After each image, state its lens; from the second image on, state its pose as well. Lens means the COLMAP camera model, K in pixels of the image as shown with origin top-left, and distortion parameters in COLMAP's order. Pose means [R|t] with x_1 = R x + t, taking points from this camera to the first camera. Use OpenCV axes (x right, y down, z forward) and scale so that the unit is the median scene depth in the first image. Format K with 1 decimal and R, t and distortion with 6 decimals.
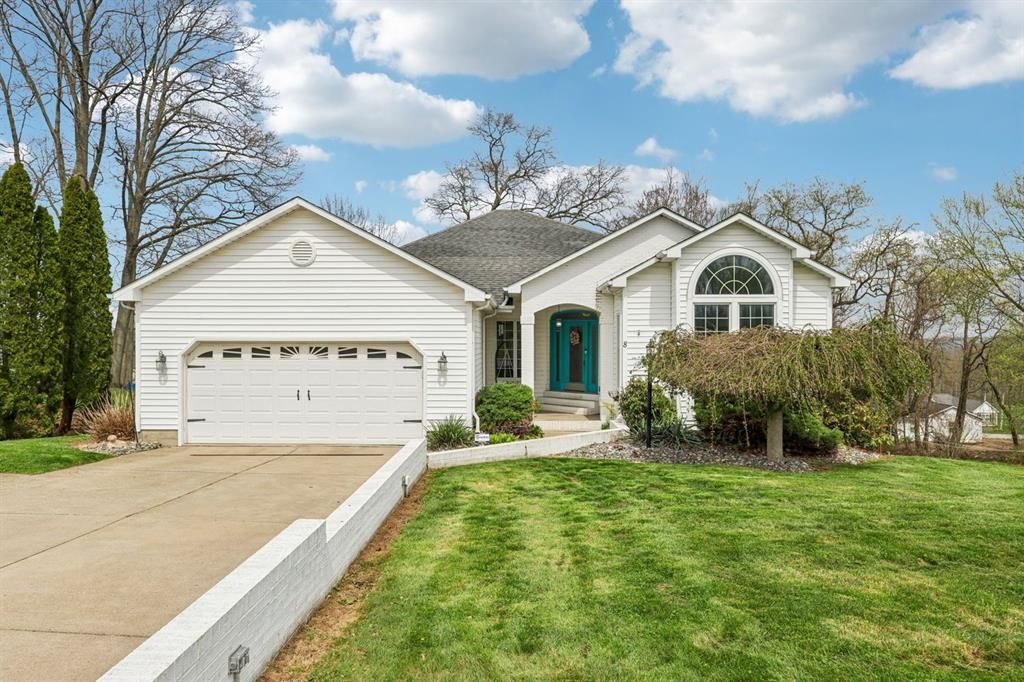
lens RADIAL K [[704.0, 0, 512.0], [0, 704.0, 341.0], [0, 0, 1]] dist [0.005420, 0.000630]
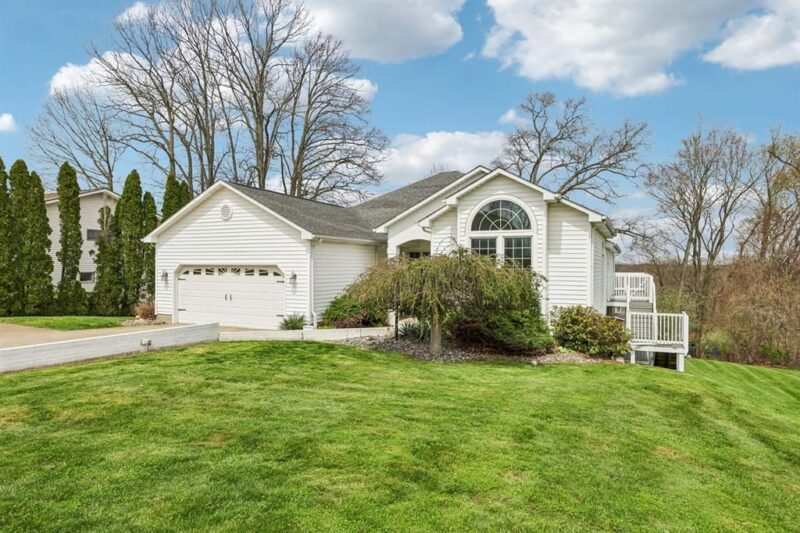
lens RADIAL K [[515.6, 0, 400.0], [0, 515.6, 266.5], [0, 0, 1]] dist [0.040511, -0.000173]
pose [[0.906954, 0.003728, -0.421214, 0.552144], [-0.003478, 0.999993, 0.001361, 0.000777], [0.421216, 0.000231, 0.906960, 0.050372]]
